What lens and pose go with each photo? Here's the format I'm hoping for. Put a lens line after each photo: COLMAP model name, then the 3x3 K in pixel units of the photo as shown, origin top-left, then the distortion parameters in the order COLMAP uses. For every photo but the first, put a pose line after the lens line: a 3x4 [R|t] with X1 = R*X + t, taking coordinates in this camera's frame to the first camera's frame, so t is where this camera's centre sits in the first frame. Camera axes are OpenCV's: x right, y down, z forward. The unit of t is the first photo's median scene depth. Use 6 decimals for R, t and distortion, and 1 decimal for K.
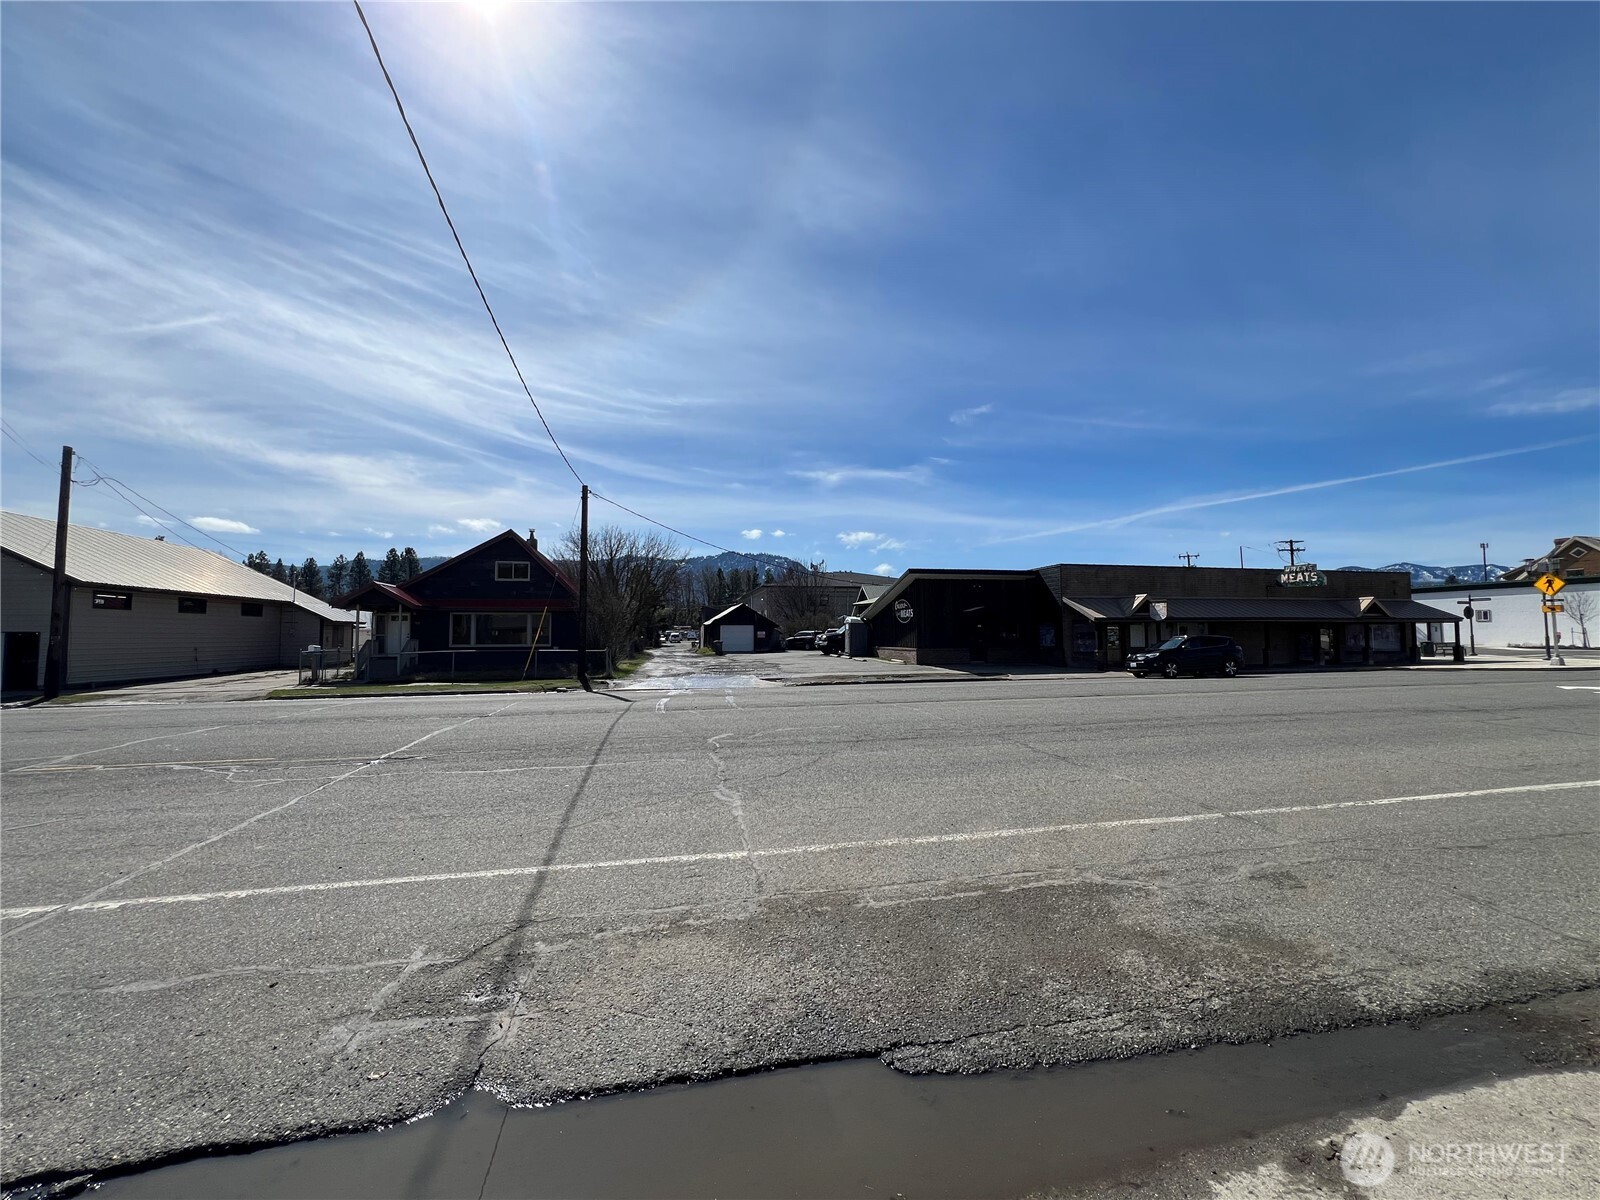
lens RADIAL K [[660.0, 0, 793.7], [0, 660.0, 613.0], [0, 0, 1]] dist [-0.000684, -0.000330]
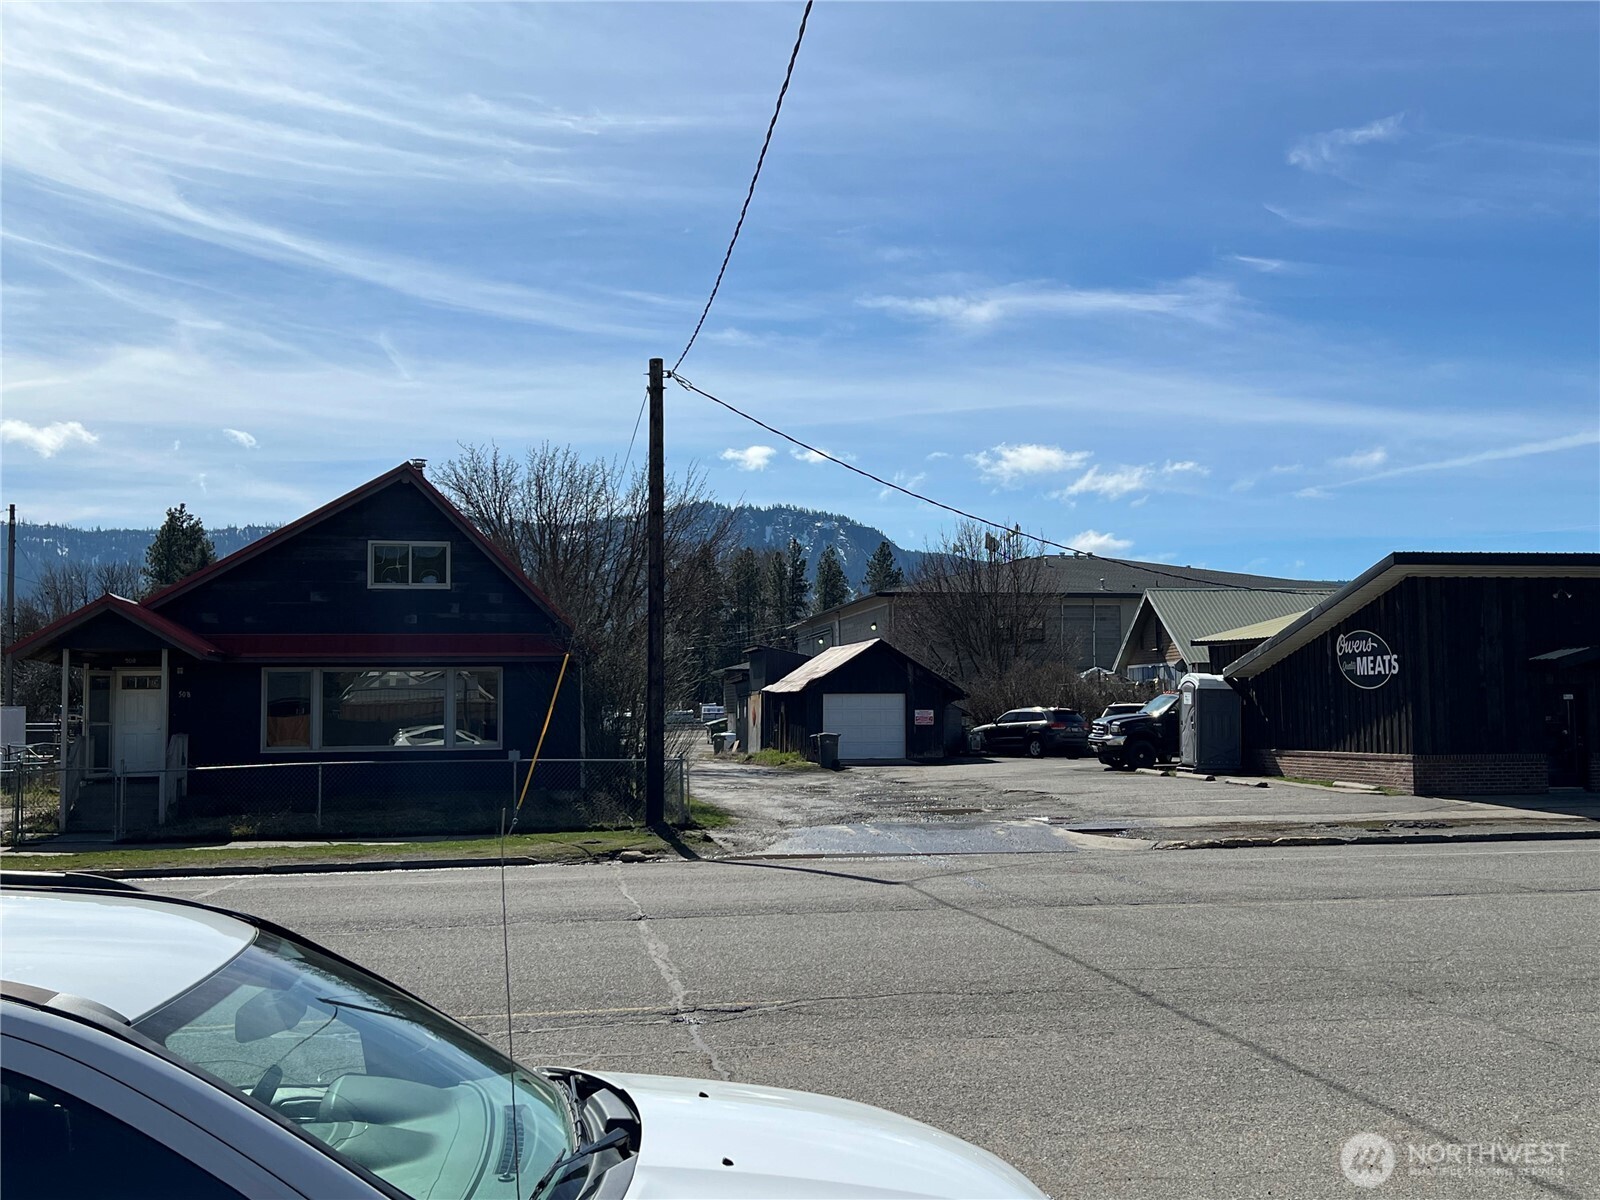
lens RADIAL K [[1693.7, 0, 800.0], [0, 1693.7, 600.0], [0, 0, 1]] dist [0.102791, -0.211451]
pose [[0.999254, -0.004744, -0.038324, -0.069602], [0.003391, 0.999371, -0.035302, -0.001784], [0.038467, 0.035145, 0.998642, -0.018342]]
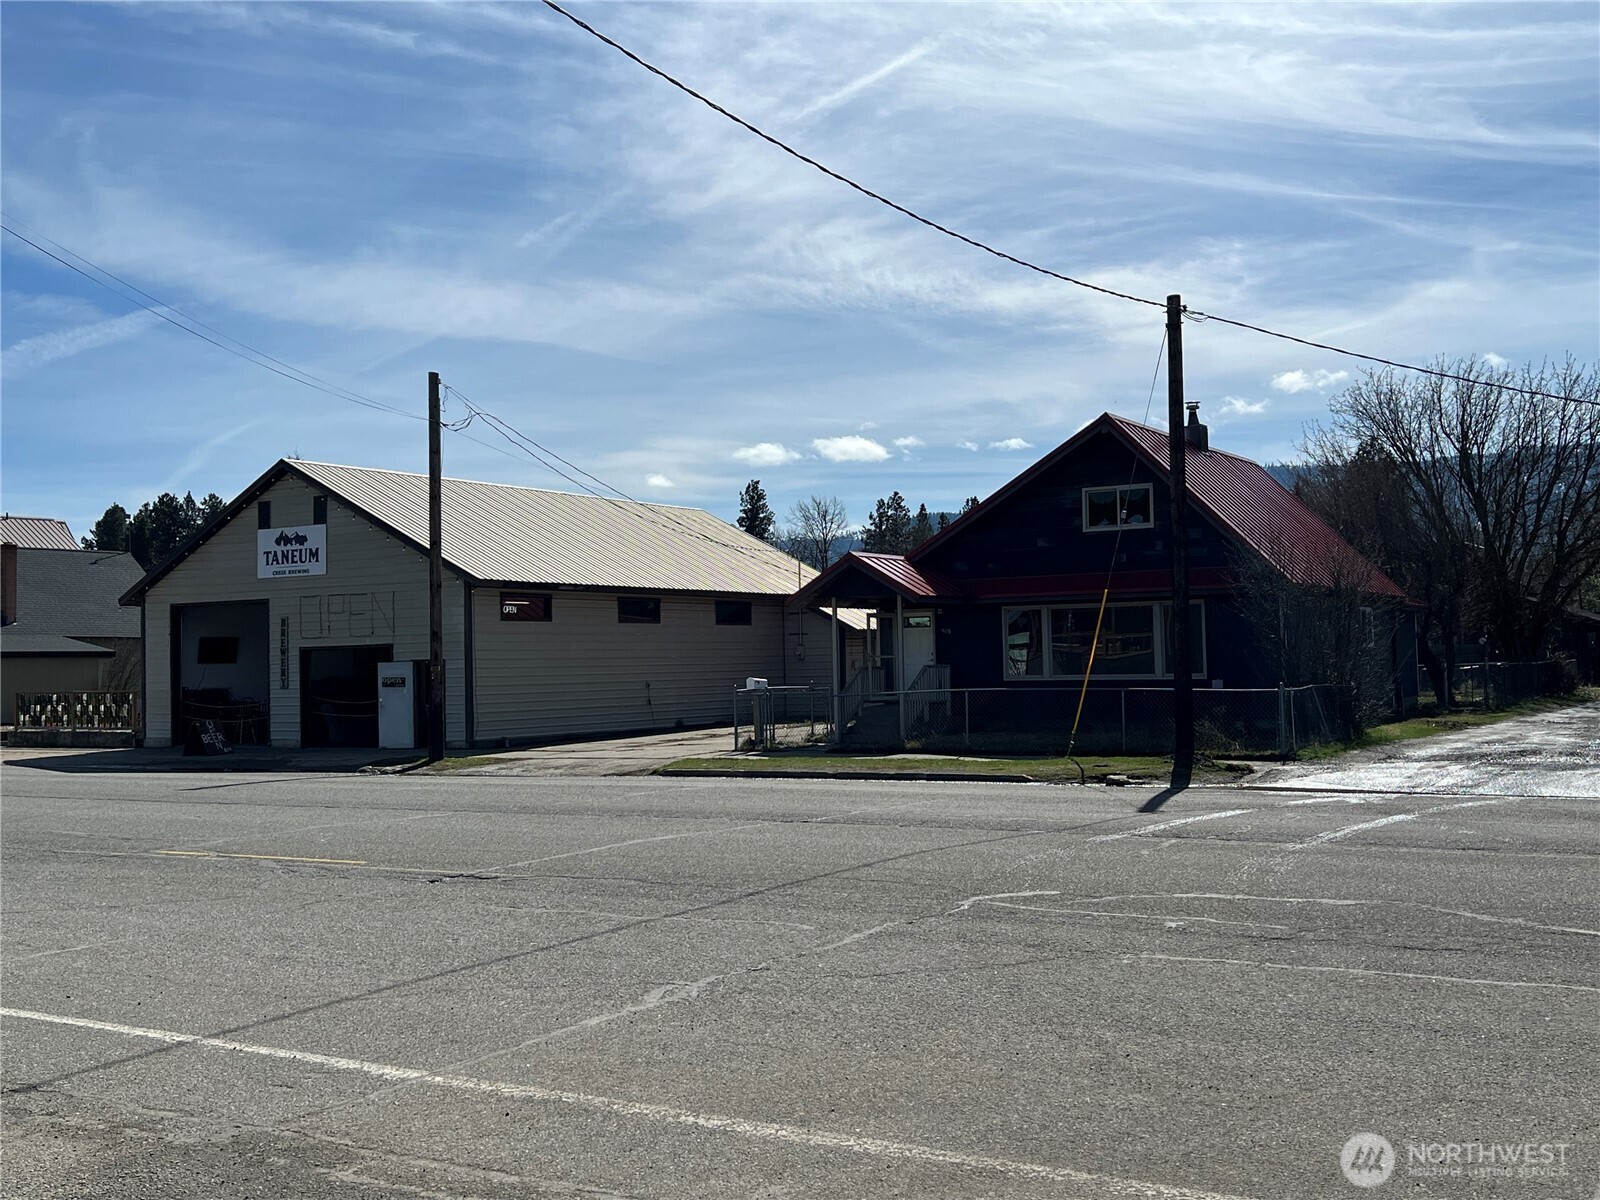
lens RADIAL K [[1676.1, 0, 800.0], [0, 1676.1, 600.0], [0, 0, 1]] dist [0.007181, -0.030059]
pose [[0.697736, -0.036641, -0.715417, 0.107103], [0.042103, 0.999062, -0.010106, 0.000369], [0.715117, -0.023070, 0.698624, 0.032641]]
